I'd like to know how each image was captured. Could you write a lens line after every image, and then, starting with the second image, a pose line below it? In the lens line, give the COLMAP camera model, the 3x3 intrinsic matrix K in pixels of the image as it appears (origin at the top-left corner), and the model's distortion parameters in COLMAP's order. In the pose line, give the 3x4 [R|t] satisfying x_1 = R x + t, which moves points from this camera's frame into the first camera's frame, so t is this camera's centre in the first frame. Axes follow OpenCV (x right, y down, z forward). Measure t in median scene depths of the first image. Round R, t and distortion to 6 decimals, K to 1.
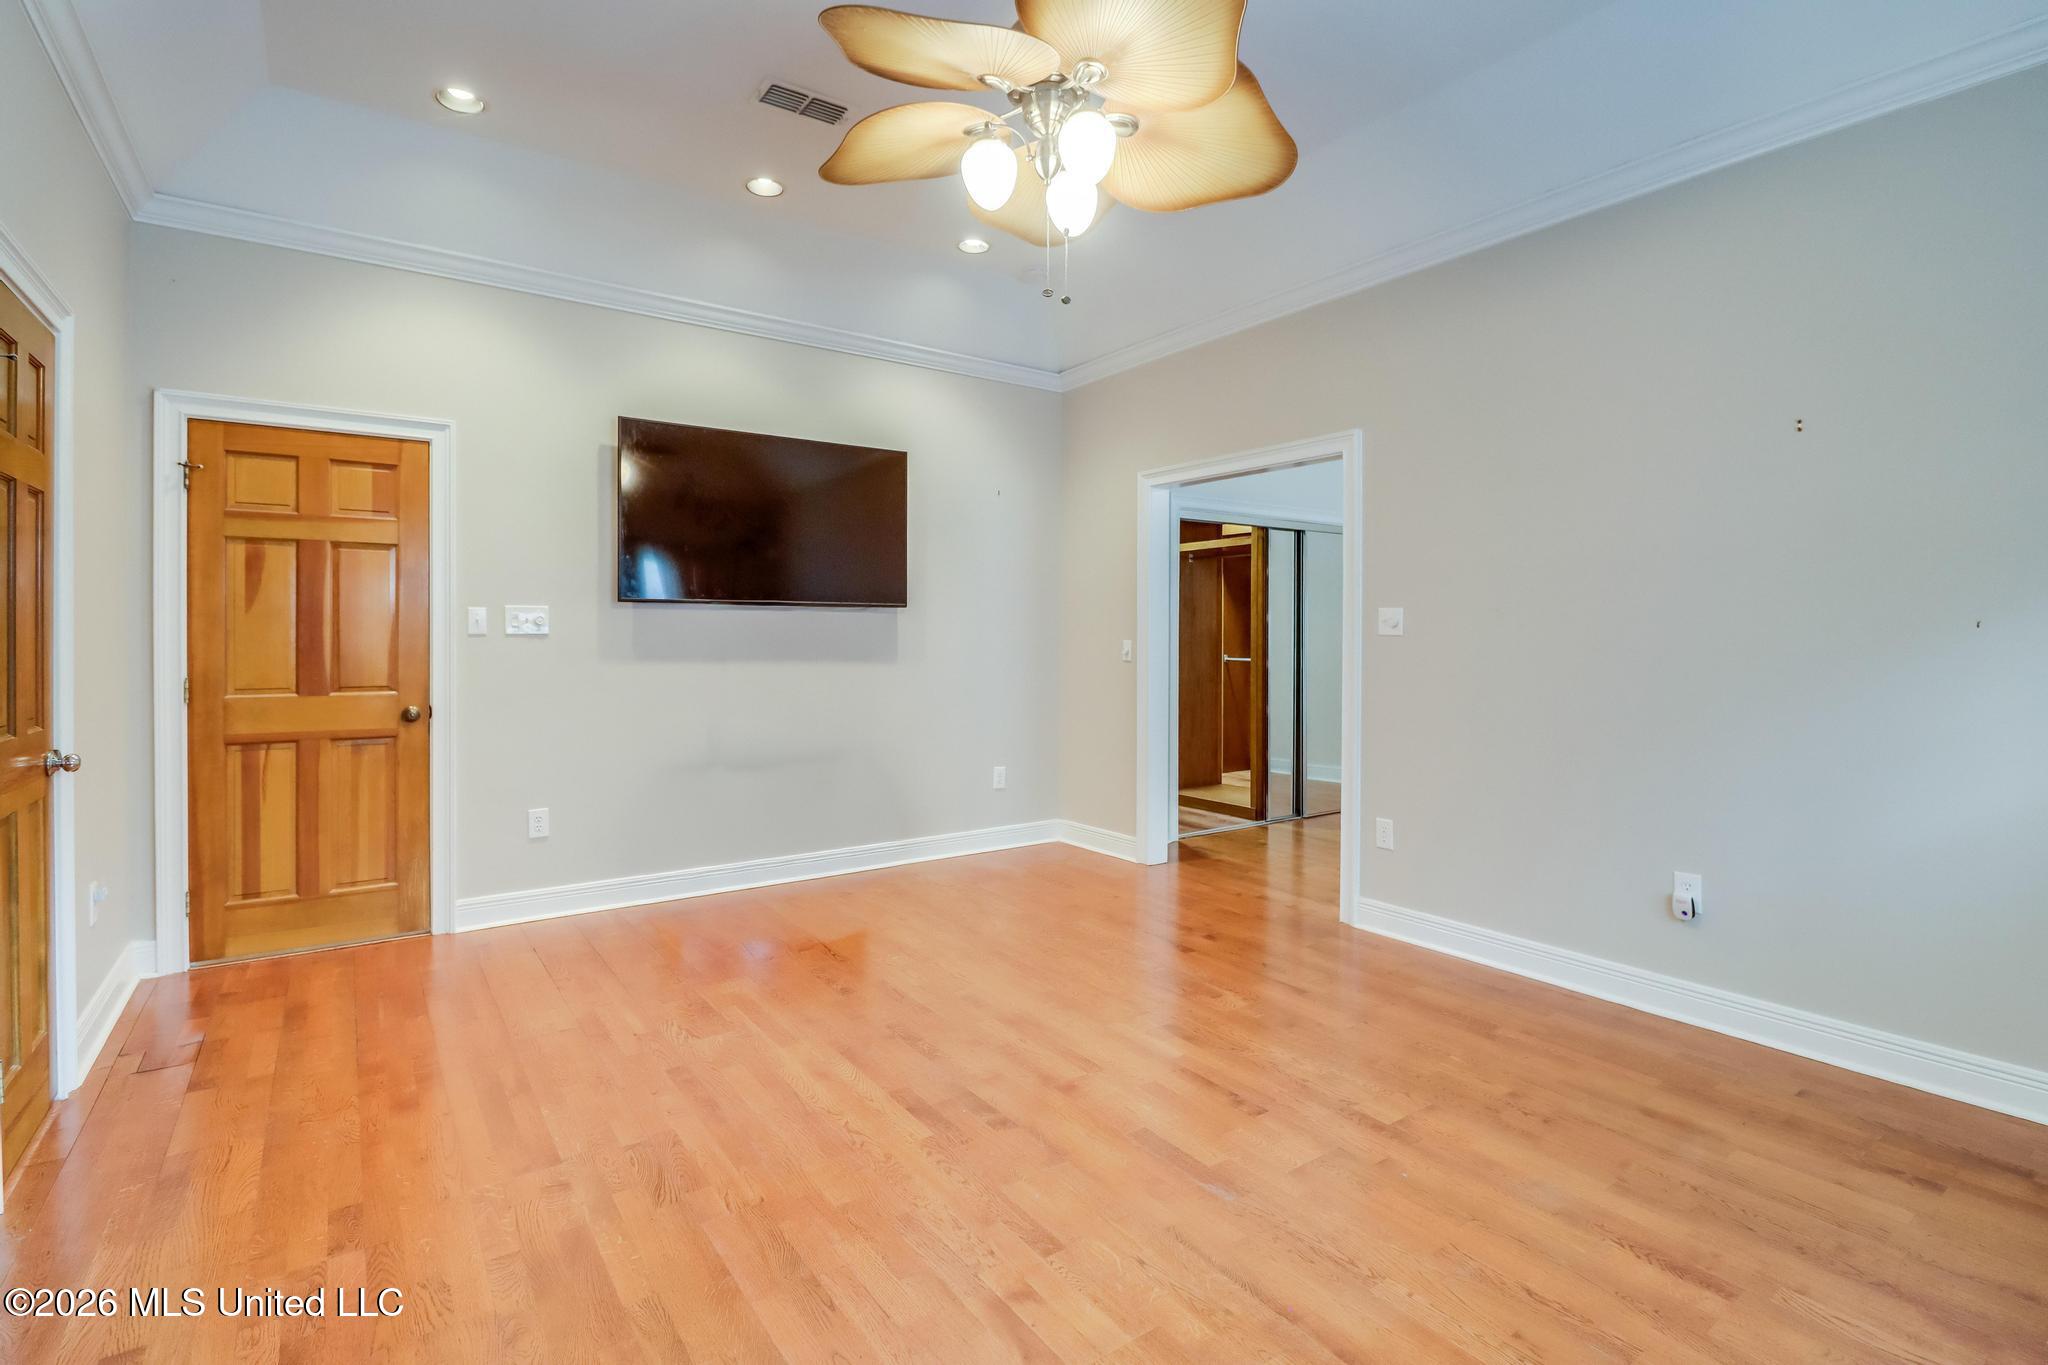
lens RADIAL K [[980.2, 0, 1021.2], [0, 980.2, 649.0], [0, 0, 1]] dist [-0.003250, -0.000451]
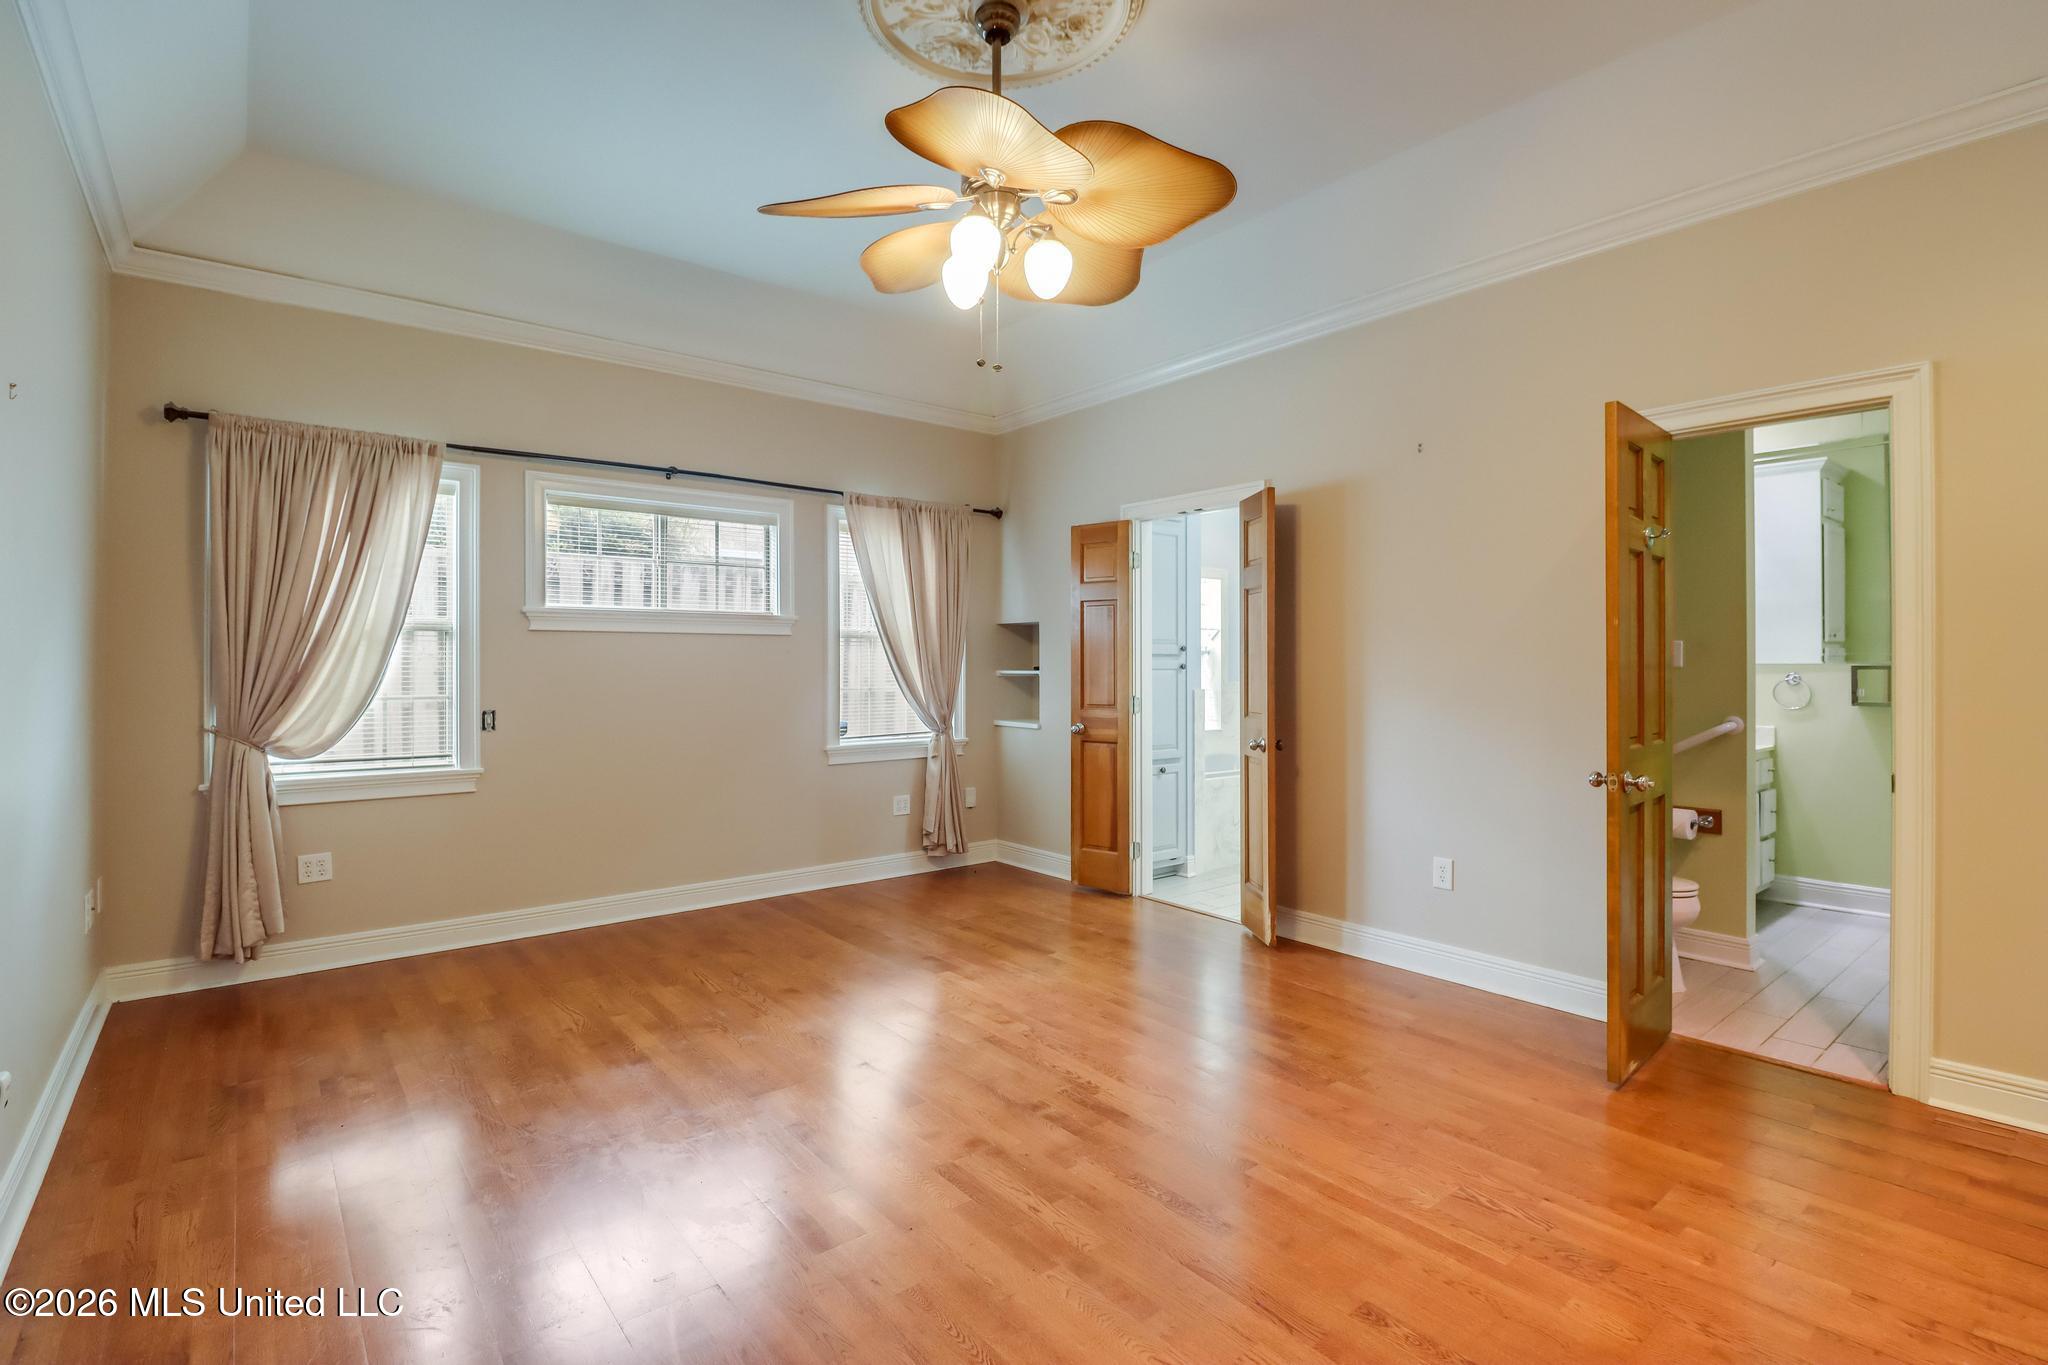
lens RADIAL K [[980.2, 0, 1021.2], [0, 980.2, 649.0], [0, 0, 1]] dist [-0.003250, -0.000451]
pose [[-0.997328, -0.003500, -0.072975, 0.079979], [-0.003721, 0.999989, 0.002889, -0.040063], [0.072964, 0.003153, -0.997330, 2.086089]]
